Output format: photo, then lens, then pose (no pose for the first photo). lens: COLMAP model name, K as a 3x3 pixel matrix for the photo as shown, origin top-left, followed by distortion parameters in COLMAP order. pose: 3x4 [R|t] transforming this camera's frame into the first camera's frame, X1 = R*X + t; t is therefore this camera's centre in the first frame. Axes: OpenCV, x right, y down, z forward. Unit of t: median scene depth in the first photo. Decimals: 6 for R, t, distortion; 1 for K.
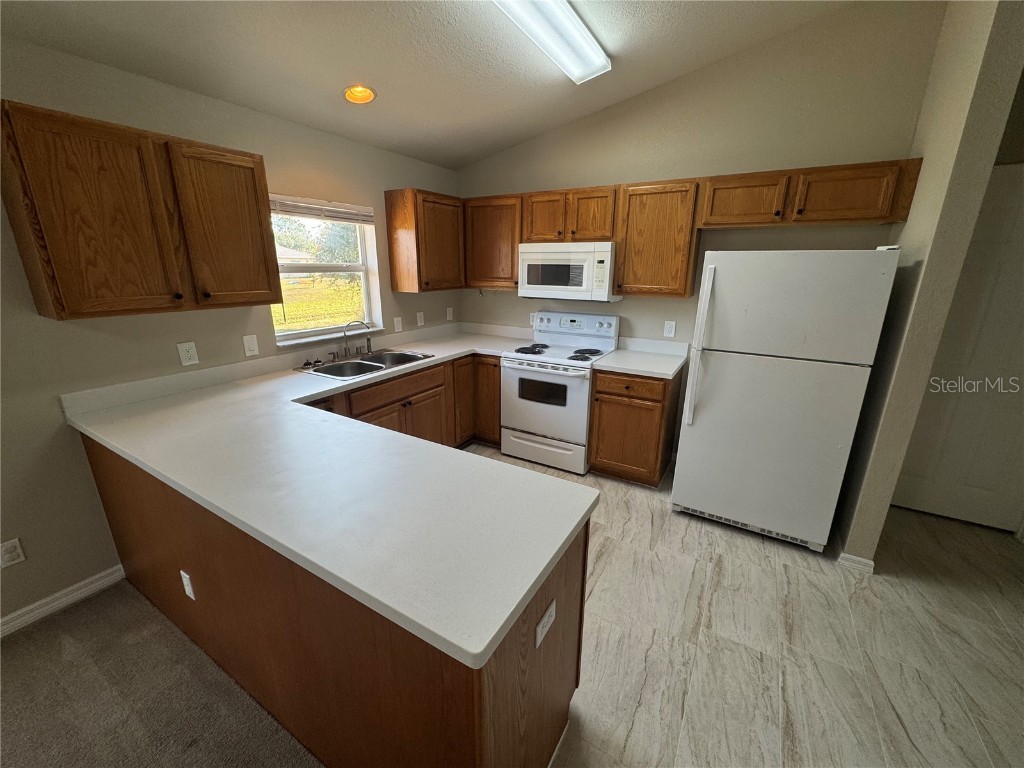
lens RADIAL K [[410.0, 0, 511.8], [0, 410.0, 386.3], [0, 0, 1]] dist [-0.019045, -0.000401]
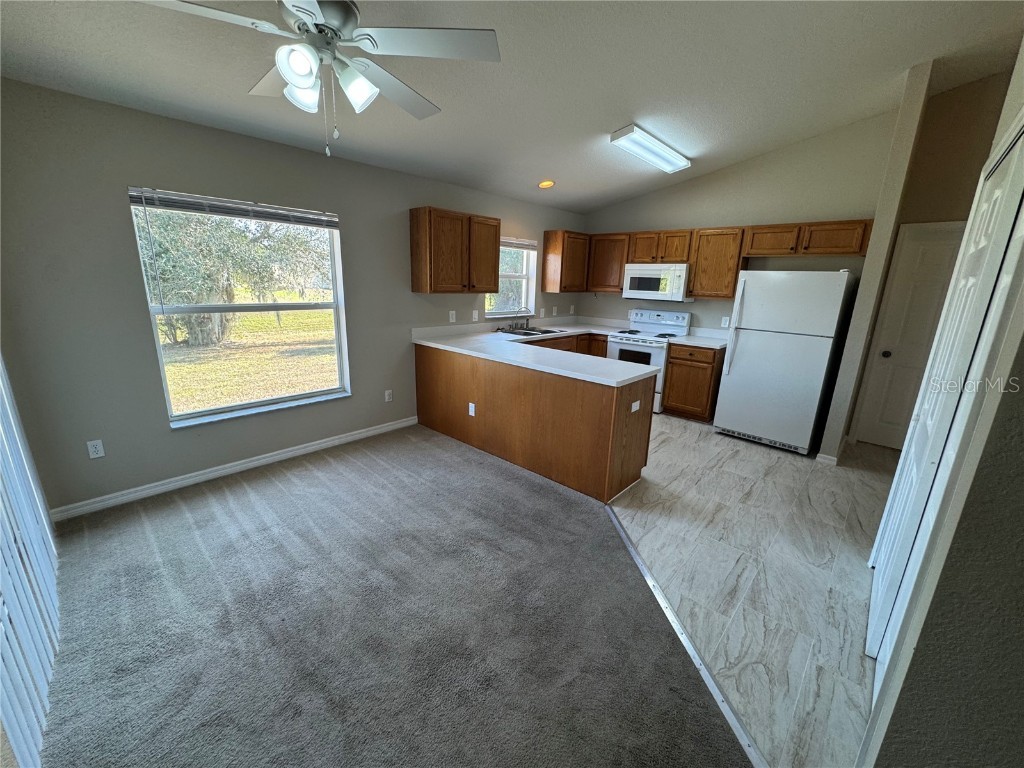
lens RADIAL K [[410.0, 0, 509.6], [0, 410.0, 385.0], [0, 0, 1]] dist [-0.019045, -0.000401]
pose [[0.976067, 0.074741, -0.204224, -0.076652], [-0.082176, 0.996220, -0.028157, 0.240669], [0.201348, 0.044265, 0.978519, -0.743683]]
